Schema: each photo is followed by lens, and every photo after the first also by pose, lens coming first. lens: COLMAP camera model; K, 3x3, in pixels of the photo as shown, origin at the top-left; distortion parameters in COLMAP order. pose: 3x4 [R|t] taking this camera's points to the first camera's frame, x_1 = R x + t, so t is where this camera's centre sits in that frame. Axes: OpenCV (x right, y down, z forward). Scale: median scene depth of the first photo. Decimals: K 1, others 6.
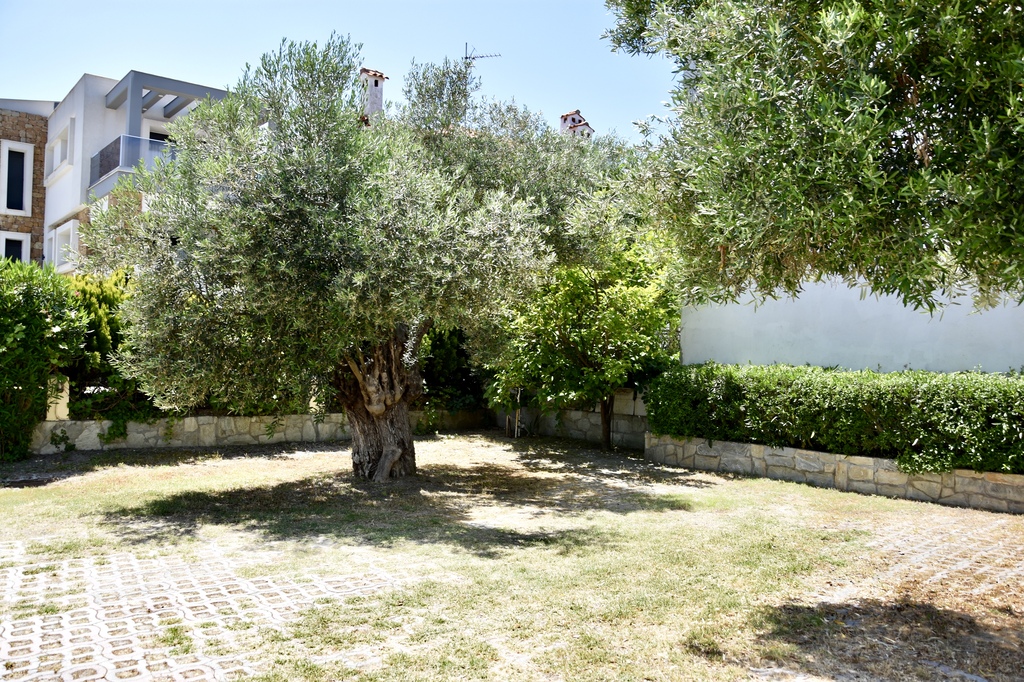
lens RADIAL K [[807.6, 0, 511.5], [0, 807.6, 353.0], [0, 0, 1]] dist [-0.142478, 0.119716]
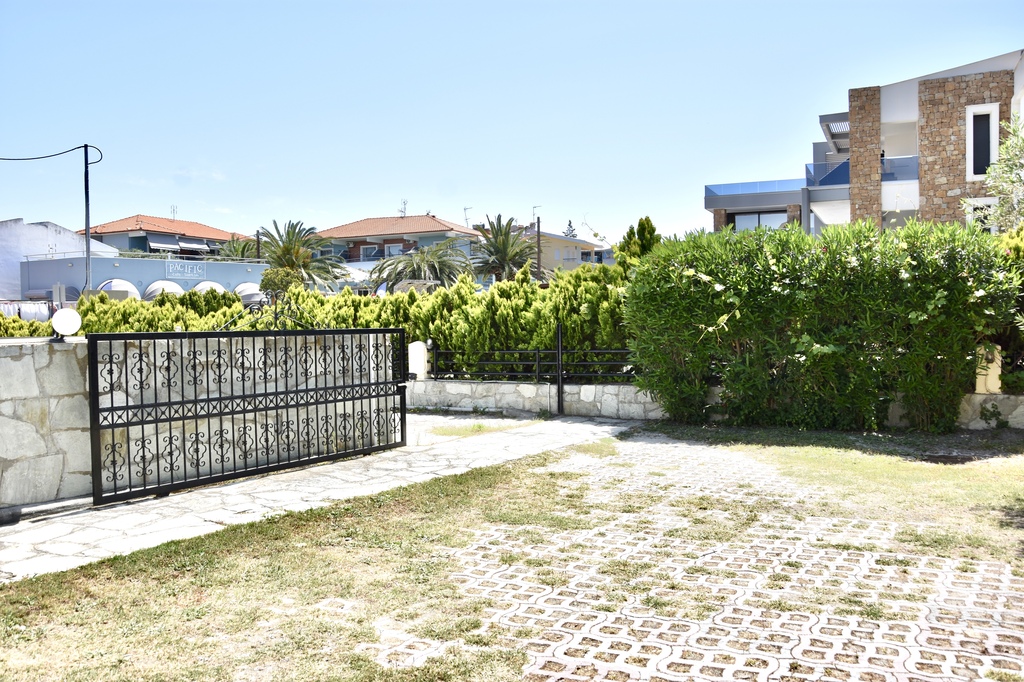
lens RADIAL K [[807.6, 0, 511.5], [0, 807.6, 353.0], [0, 0, 1]] dist [-0.142478, 0.119716]
pose [[0.414336, 0.009282, -0.910077, 0.014925], [0.027300, 0.999371, 0.022622, 0.003479], [0.909714, -0.034218, 0.413822, 0.124965]]
